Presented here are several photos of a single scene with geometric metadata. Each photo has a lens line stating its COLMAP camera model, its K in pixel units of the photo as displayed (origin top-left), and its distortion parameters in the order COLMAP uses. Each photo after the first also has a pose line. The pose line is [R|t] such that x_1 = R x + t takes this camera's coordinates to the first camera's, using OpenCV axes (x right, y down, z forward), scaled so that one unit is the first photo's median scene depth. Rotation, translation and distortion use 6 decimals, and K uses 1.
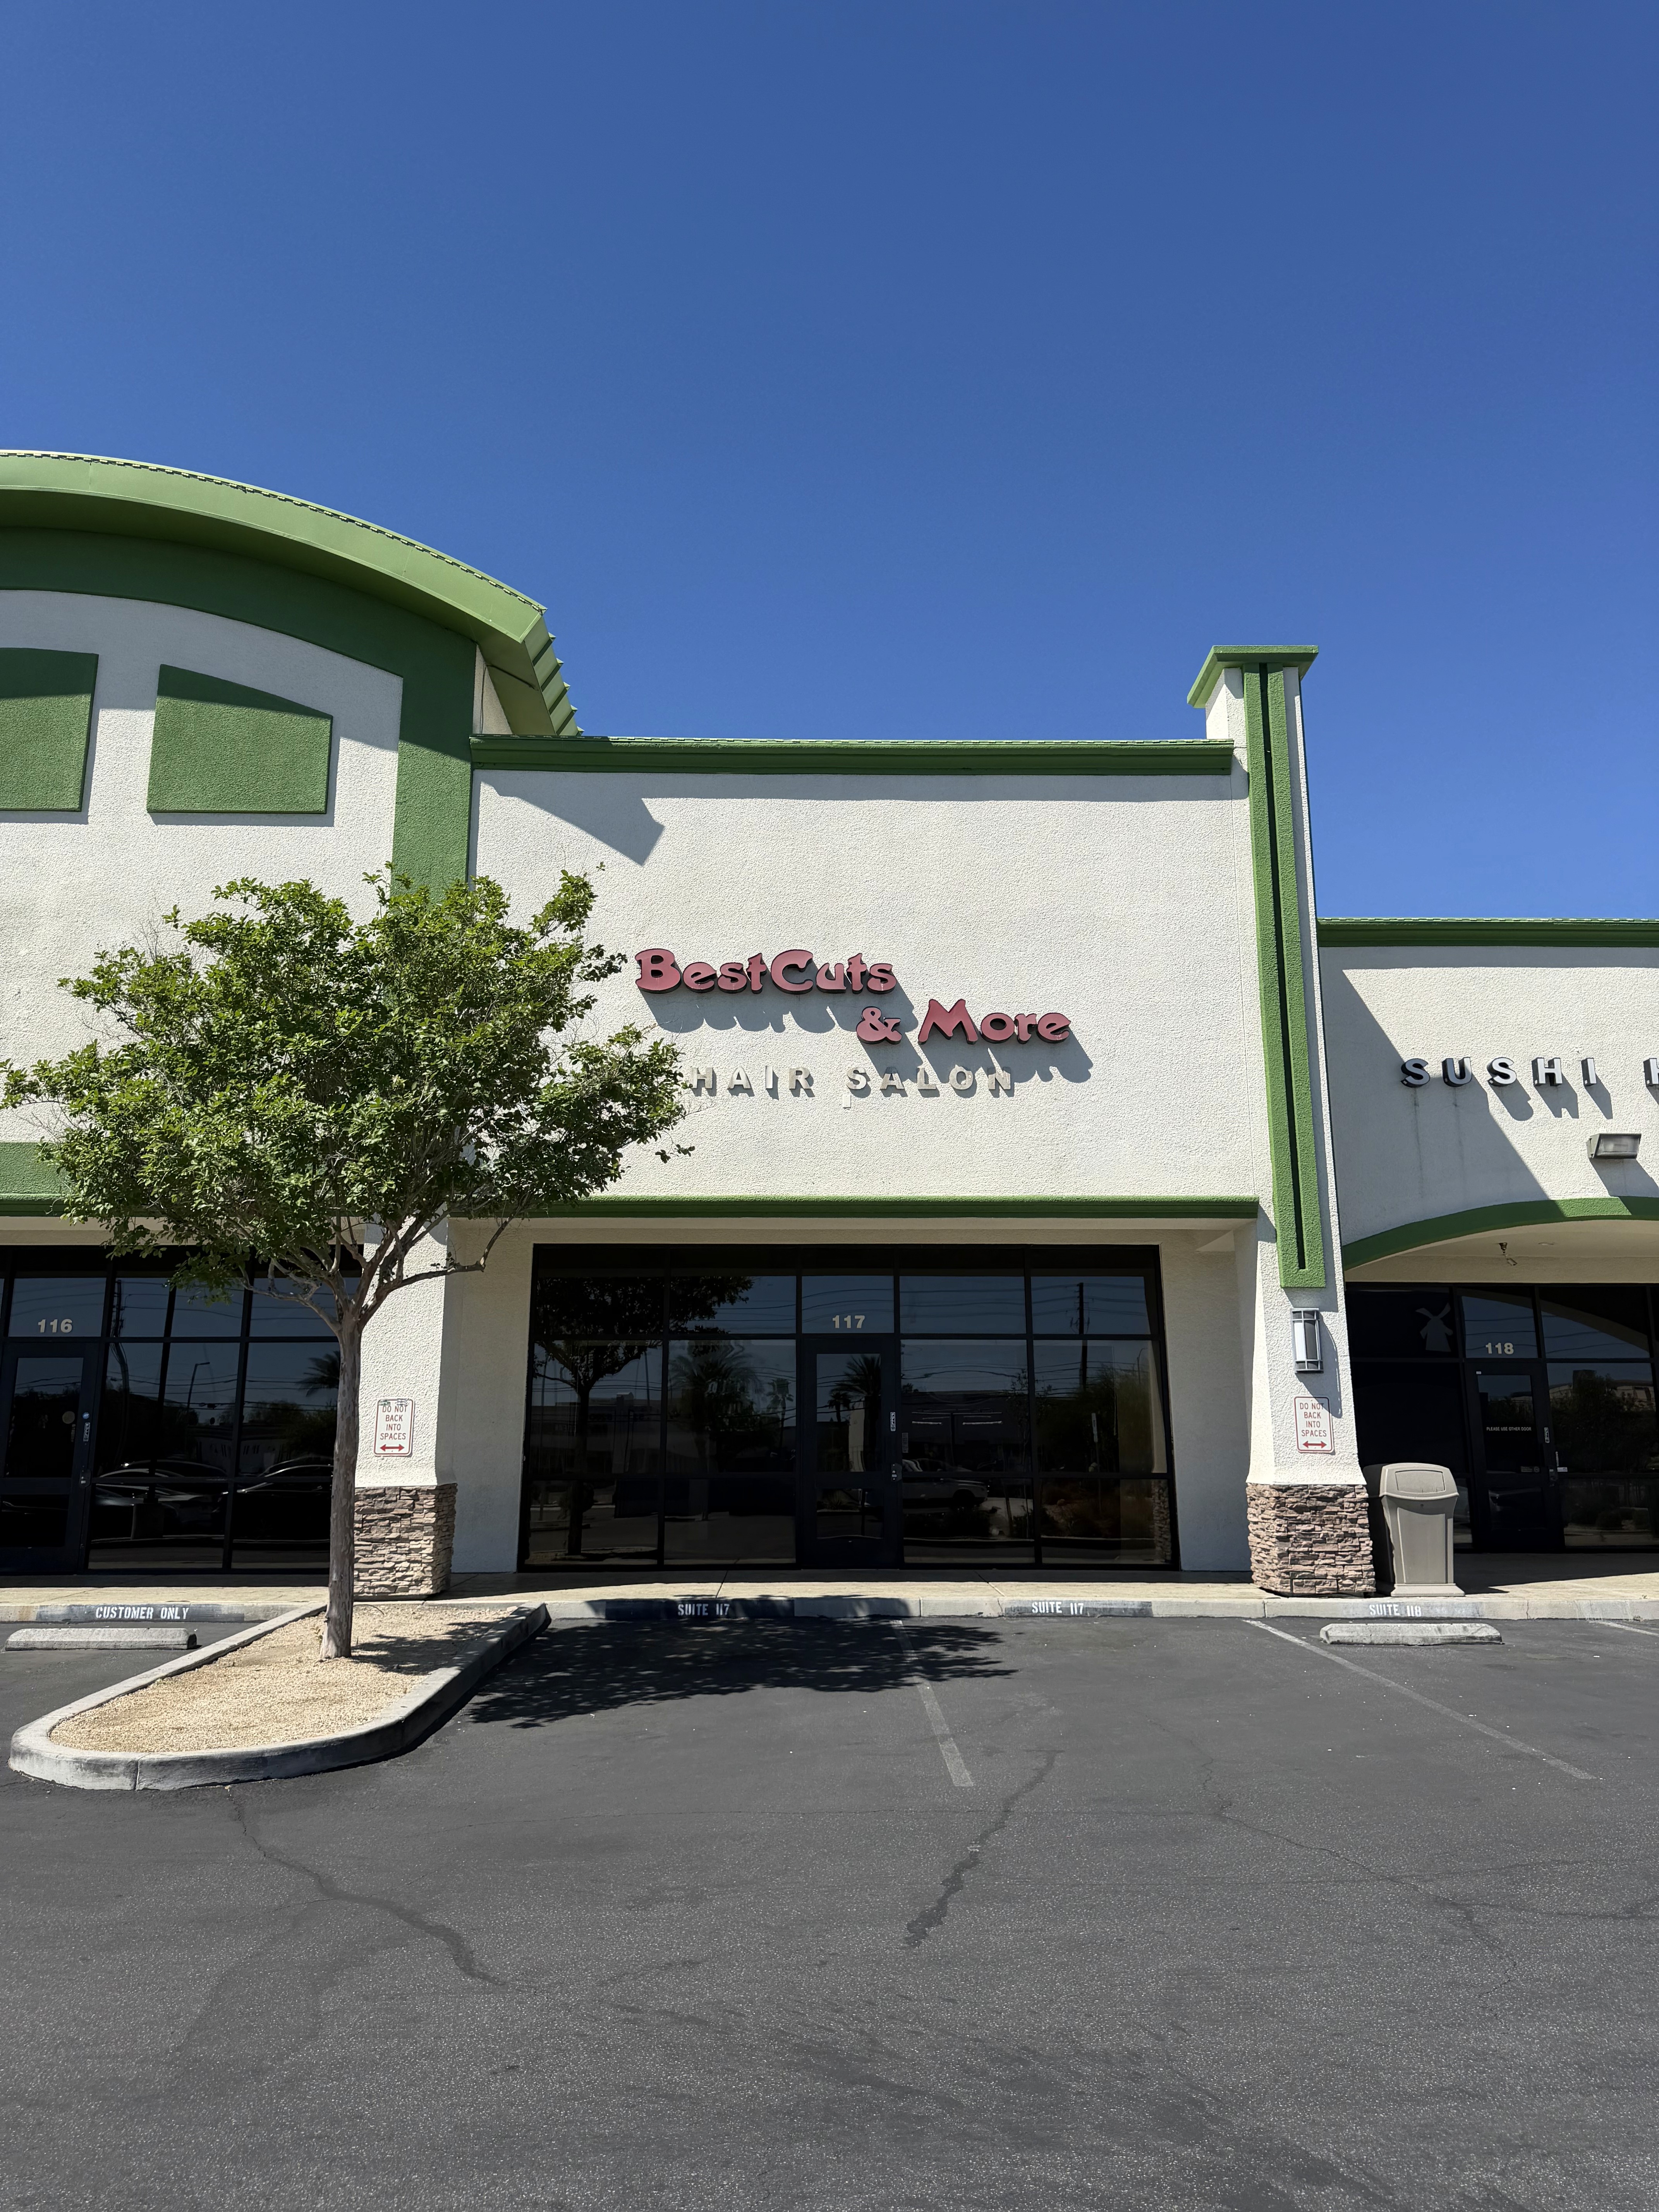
lens RADIAL K [[1507.1, 0, 837.9], [0, 1507.1, 1103.6], [0, 0, 1]] dist [0.009359, -0.008804]
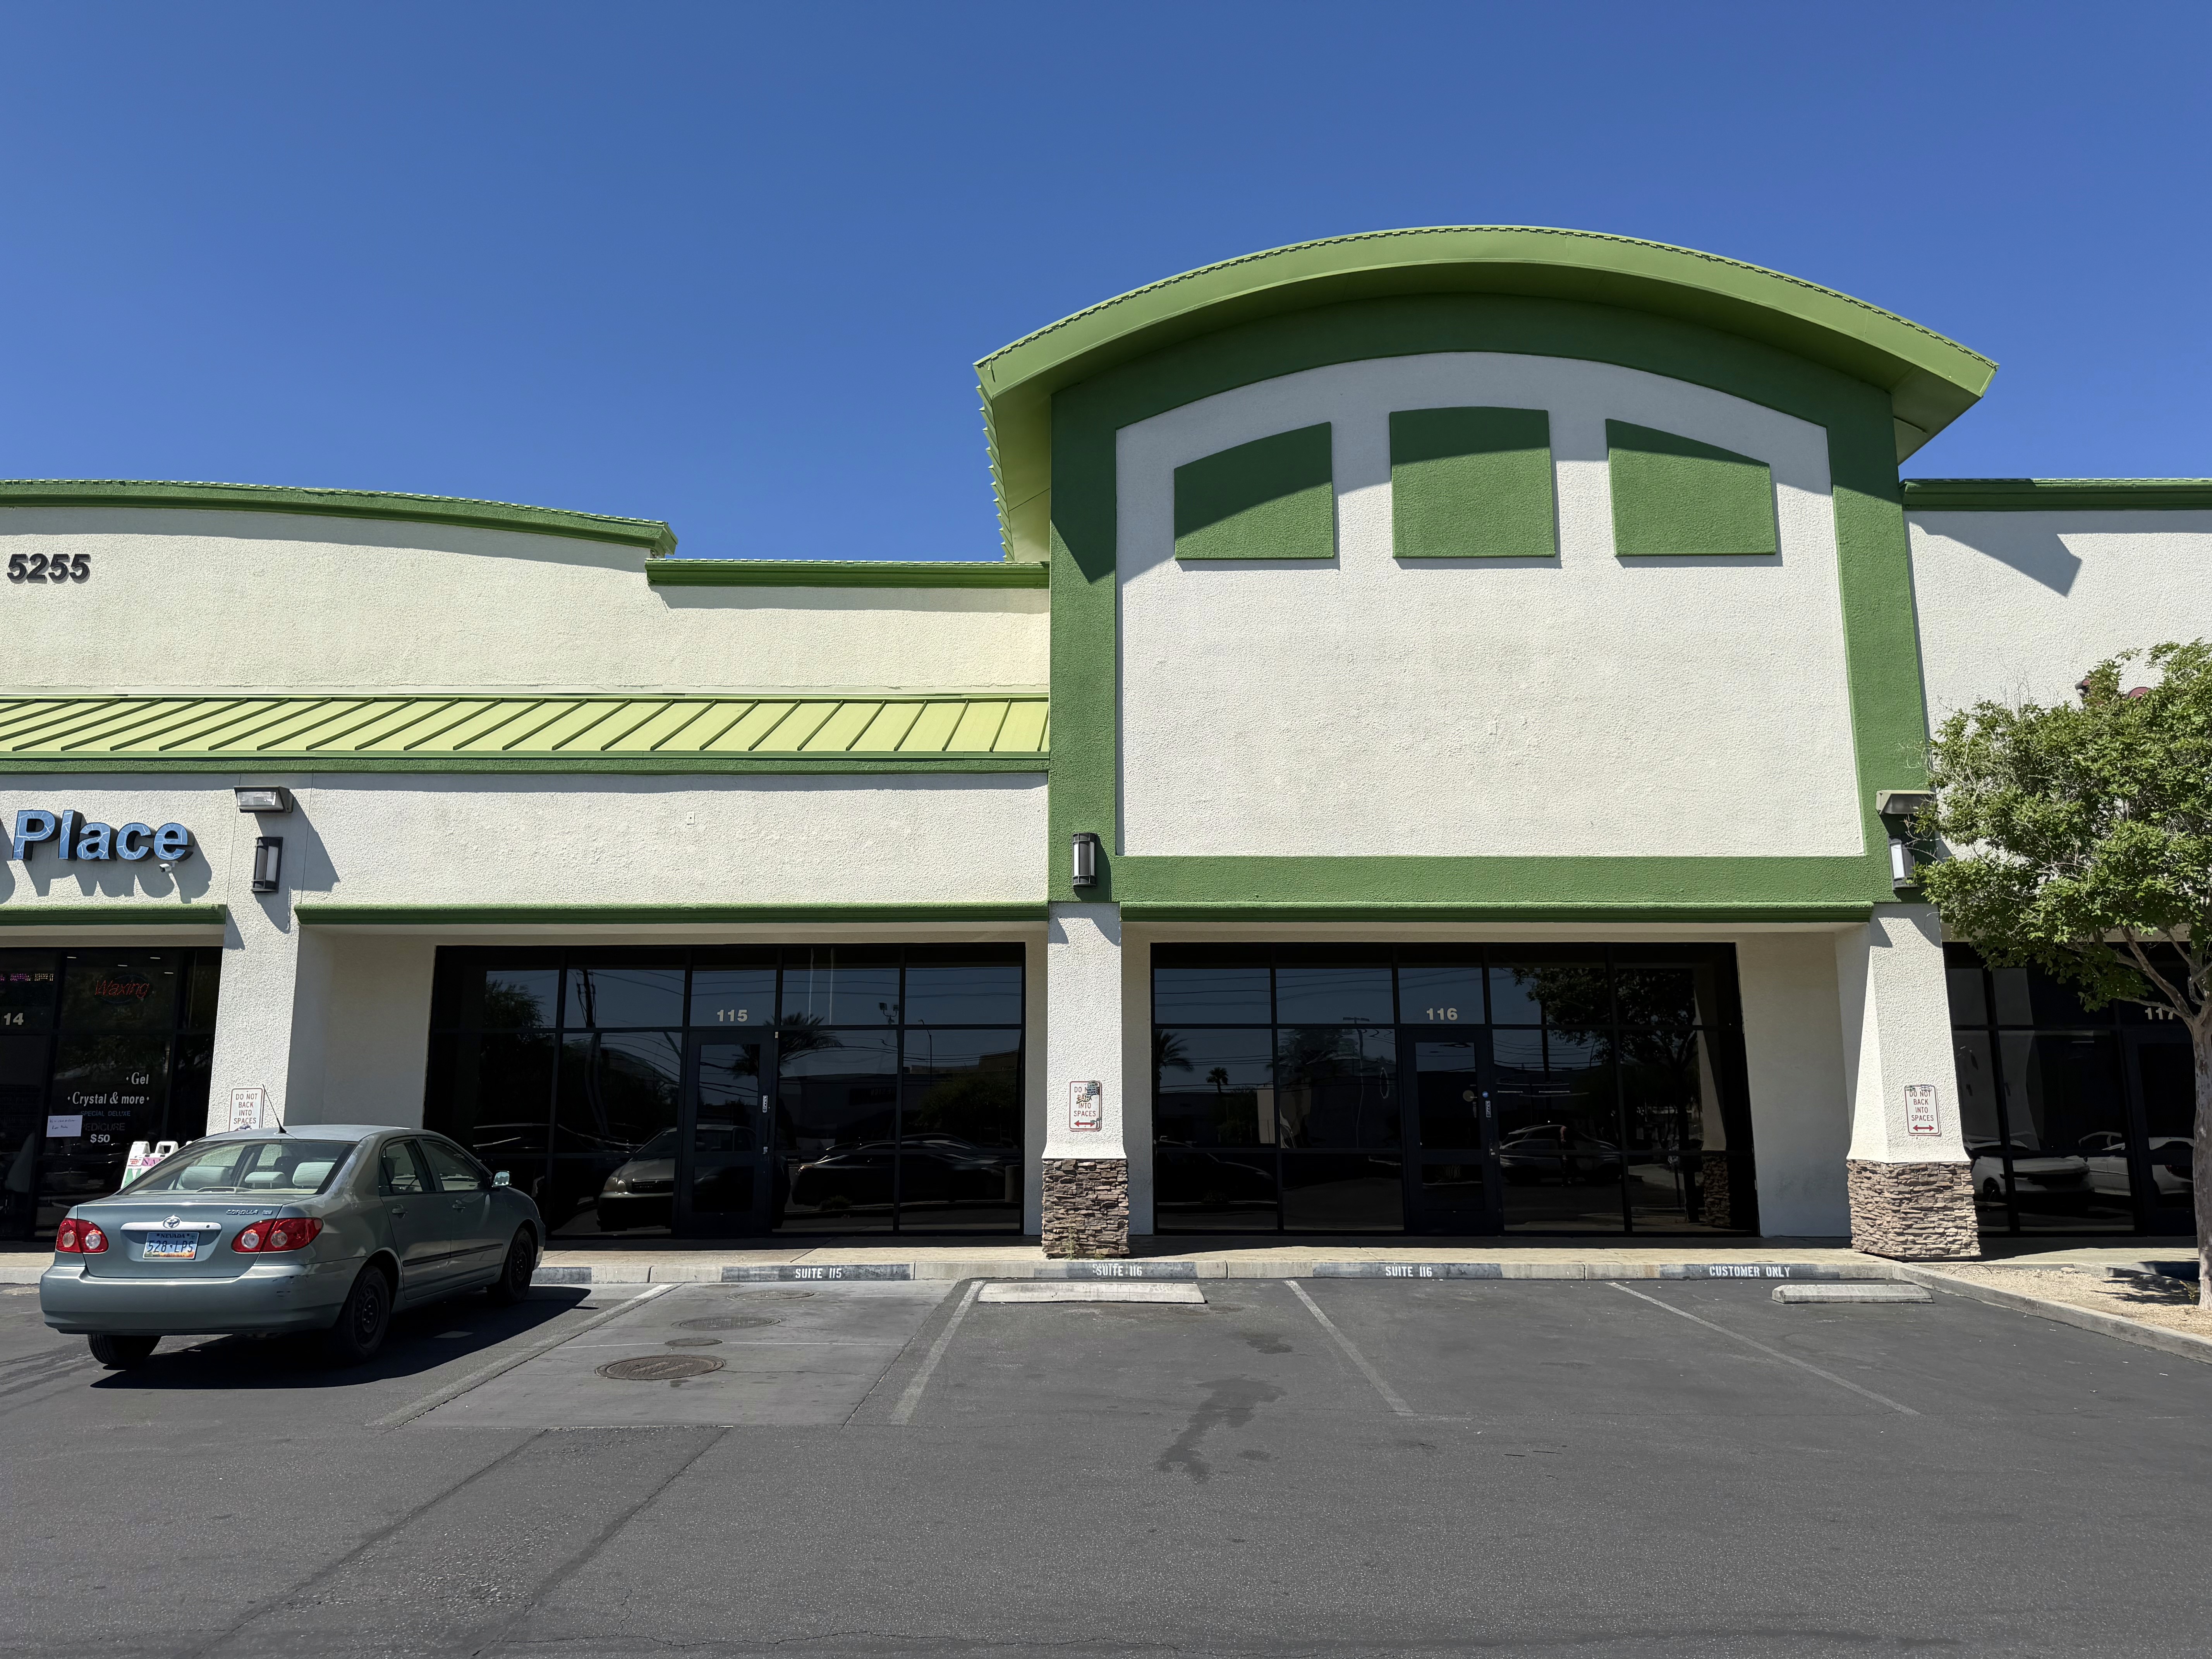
lens RADIAL K [[1507.1, 0, 1093.4], [0, 1507.1, 834.5], [0, 0, 1]] dist [0.009359, -0.008804]
pose [[0.999177, -0.007669, -0.039829, -0.786749], [0.009337, 0.999080, 0.041857, -0.038690], [0.039471, -0.042194, 0.998329, -0.124830]]
